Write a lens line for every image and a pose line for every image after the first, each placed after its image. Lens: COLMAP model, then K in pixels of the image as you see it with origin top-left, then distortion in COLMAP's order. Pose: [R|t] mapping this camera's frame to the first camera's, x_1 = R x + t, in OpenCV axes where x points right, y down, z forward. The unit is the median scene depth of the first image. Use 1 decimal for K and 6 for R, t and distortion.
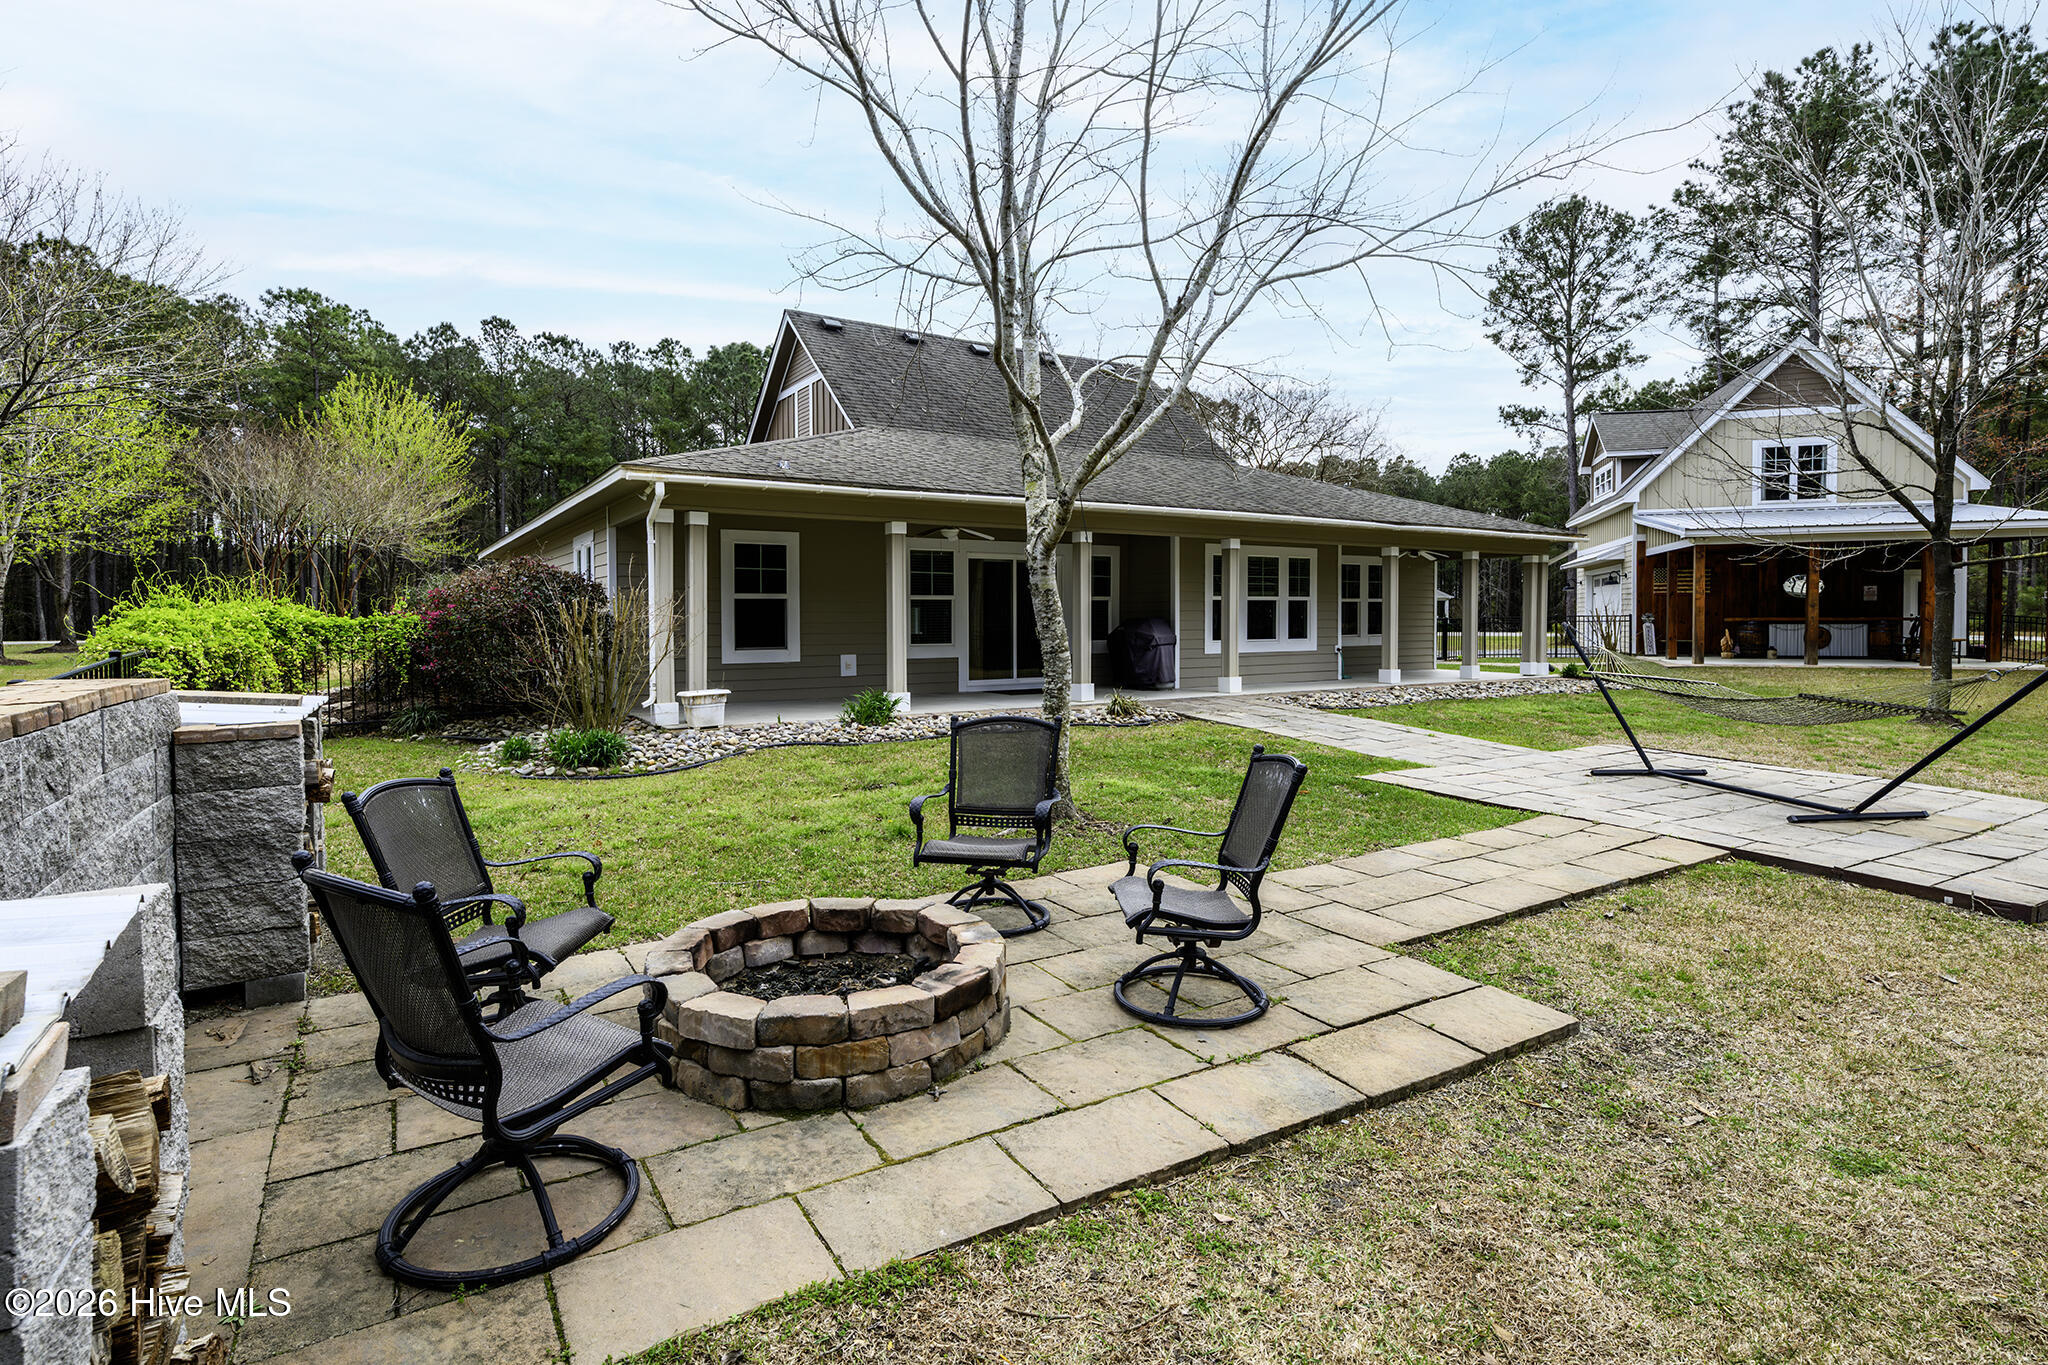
lens RADIAL K [[1028.4, 0, 966.5], [0, 1028.4, 638.0], [0, 0, 1]] dist [0.005227, -0.004581]
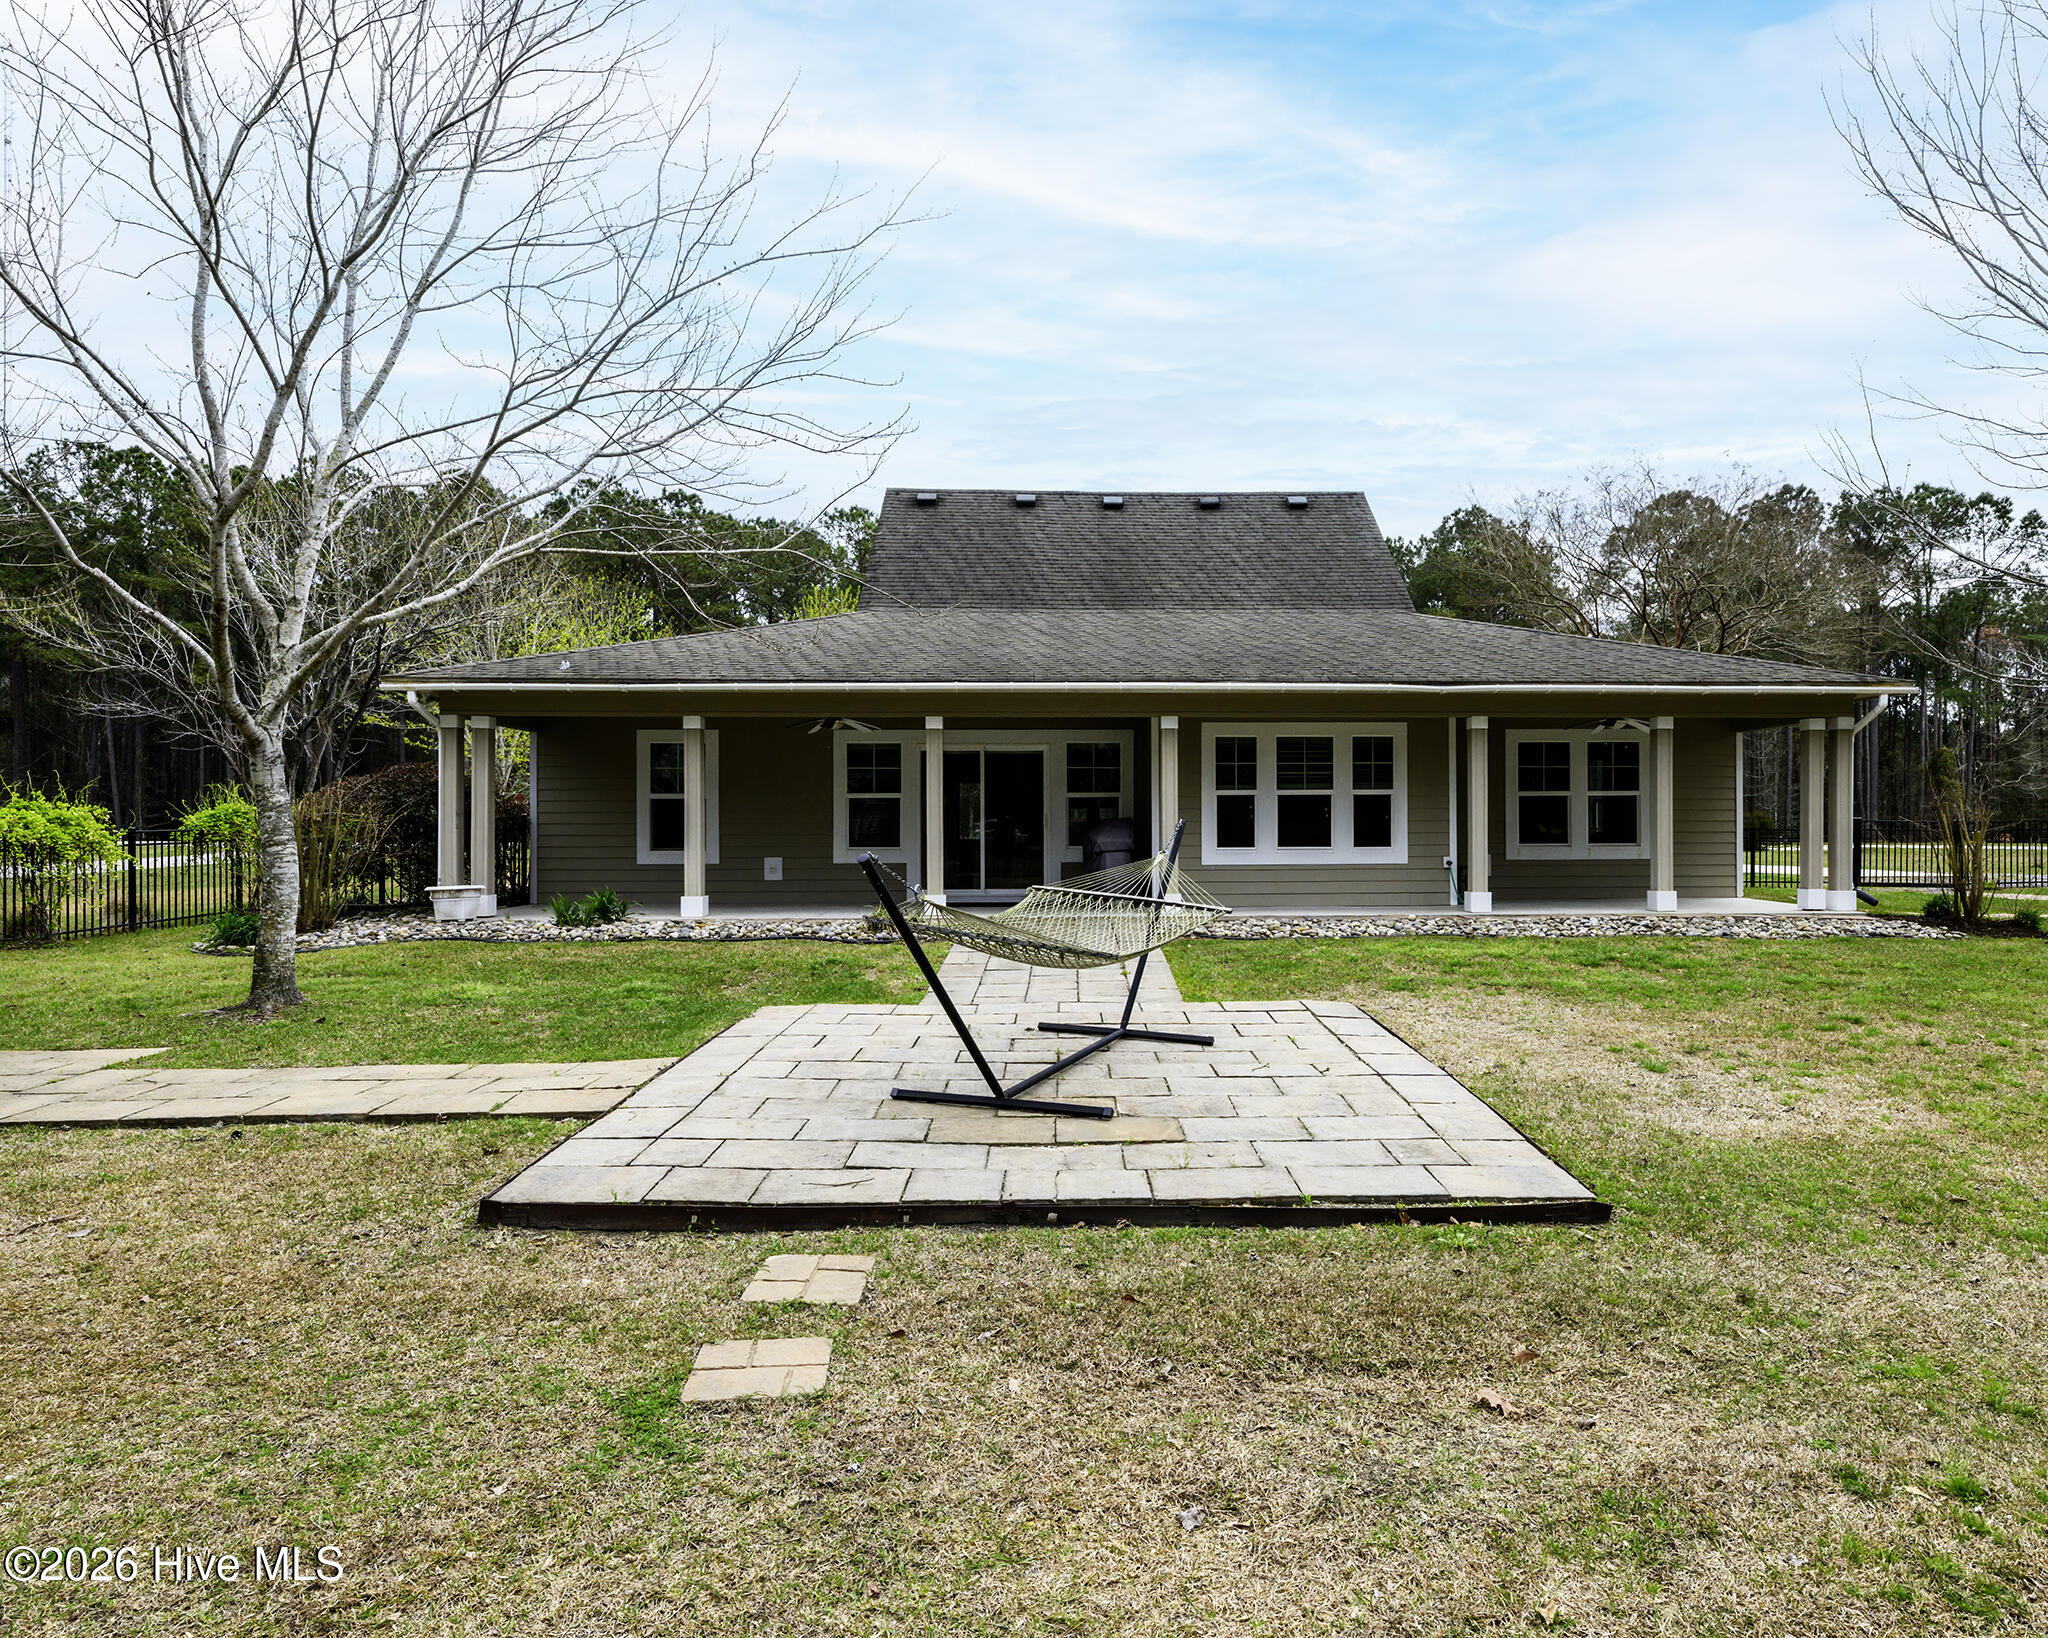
lens RADIAL K [[1226.3, 0, 1094.6], [0, 1226.3, 823.0], [0, 0, 1]] dist [-0.001138, -0.001830]
pose [[0.870769, 0.000048, -0.491693, 0.580364], [-0.009687, 0.999808, -0.017059, 0.000788], [0.491597, 0.019617, 0.870602, 0.141132]]
